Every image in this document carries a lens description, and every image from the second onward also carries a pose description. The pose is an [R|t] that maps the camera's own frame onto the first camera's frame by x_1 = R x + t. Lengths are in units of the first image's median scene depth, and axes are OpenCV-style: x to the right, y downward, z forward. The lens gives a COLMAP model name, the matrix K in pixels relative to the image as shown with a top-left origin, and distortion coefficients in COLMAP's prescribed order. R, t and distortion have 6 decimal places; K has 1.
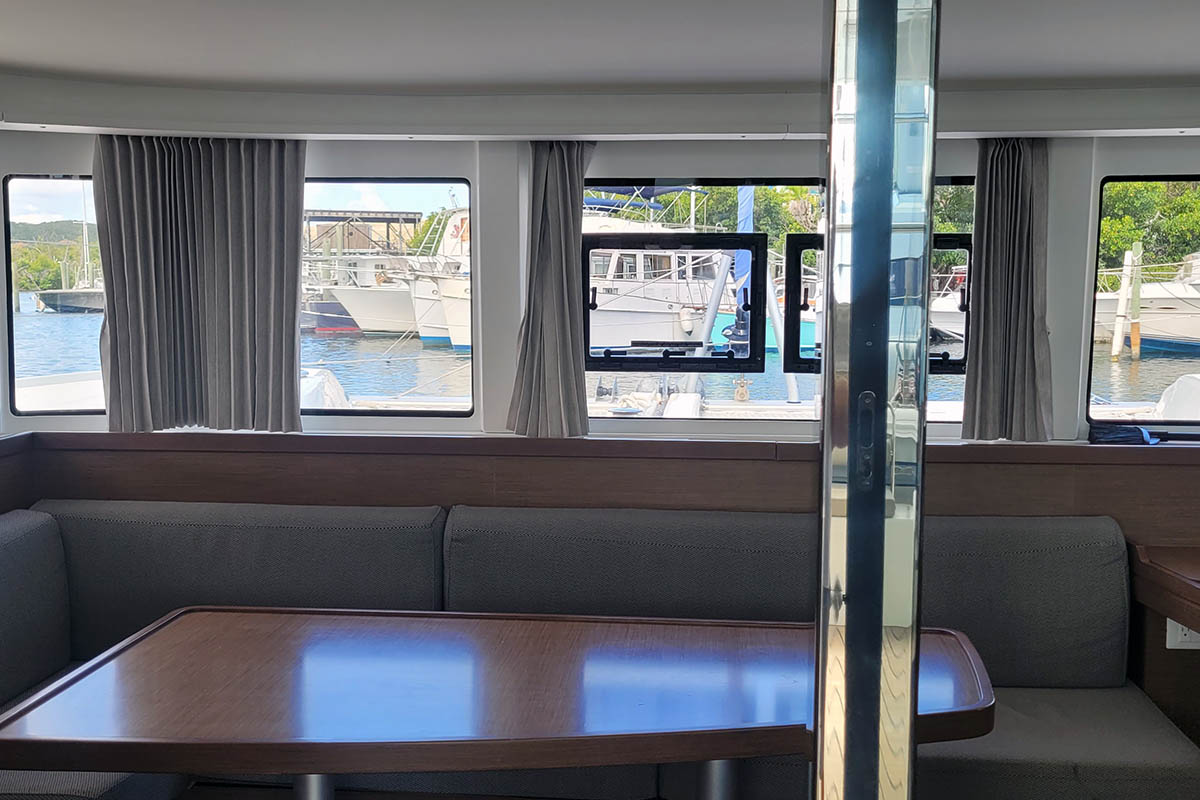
lens RADIAL K [[1315.2, 0, 600.0], [0, 1315.2, 400.0], [0, 0, 1]] dist [0.035298, 0.026463]
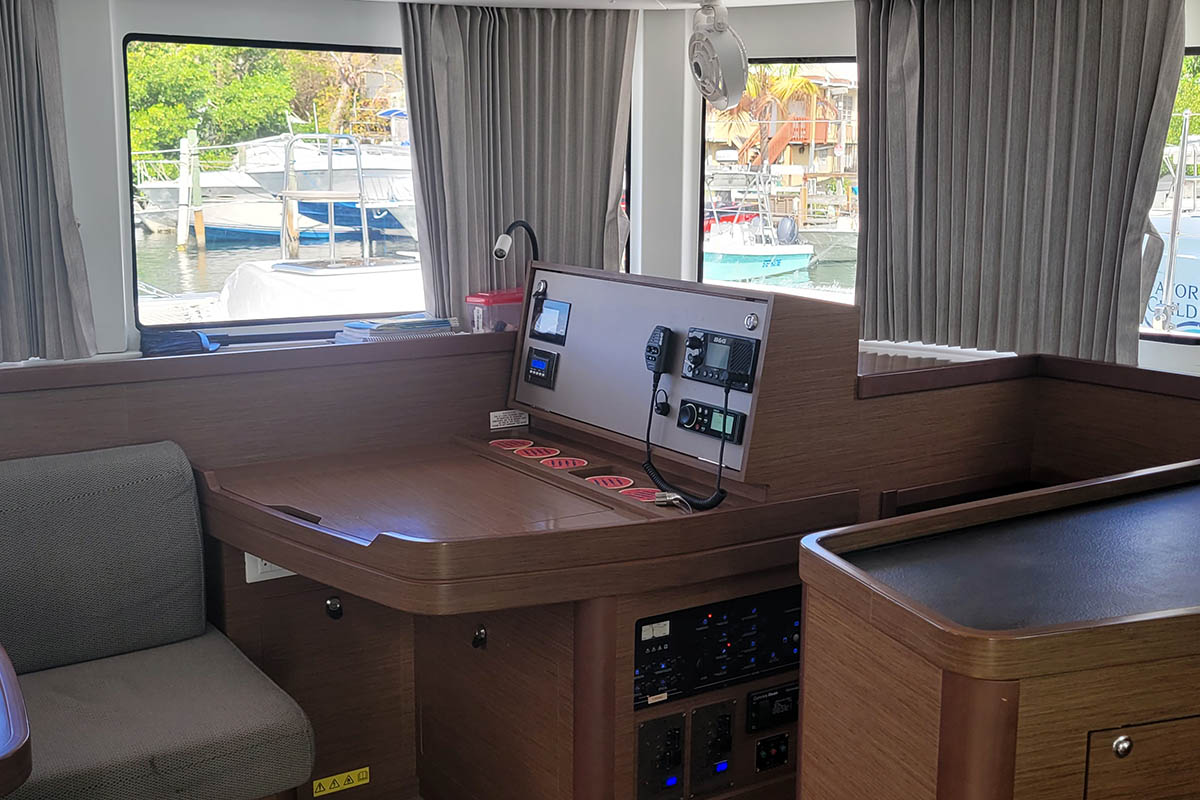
lens RADIAL K [[1315.2, 0, 600.0], [0, 1315.2, 400.0], [0, 0, 1]] dist [0.035298, 0.026463]
pose [[0.780586, -0.113858, 0.614591, 0.055269], [0.063312, 0.992615, 0.103477, -0.005315], [-0.621833, -0.041862, 0.782030, 0.113422]]
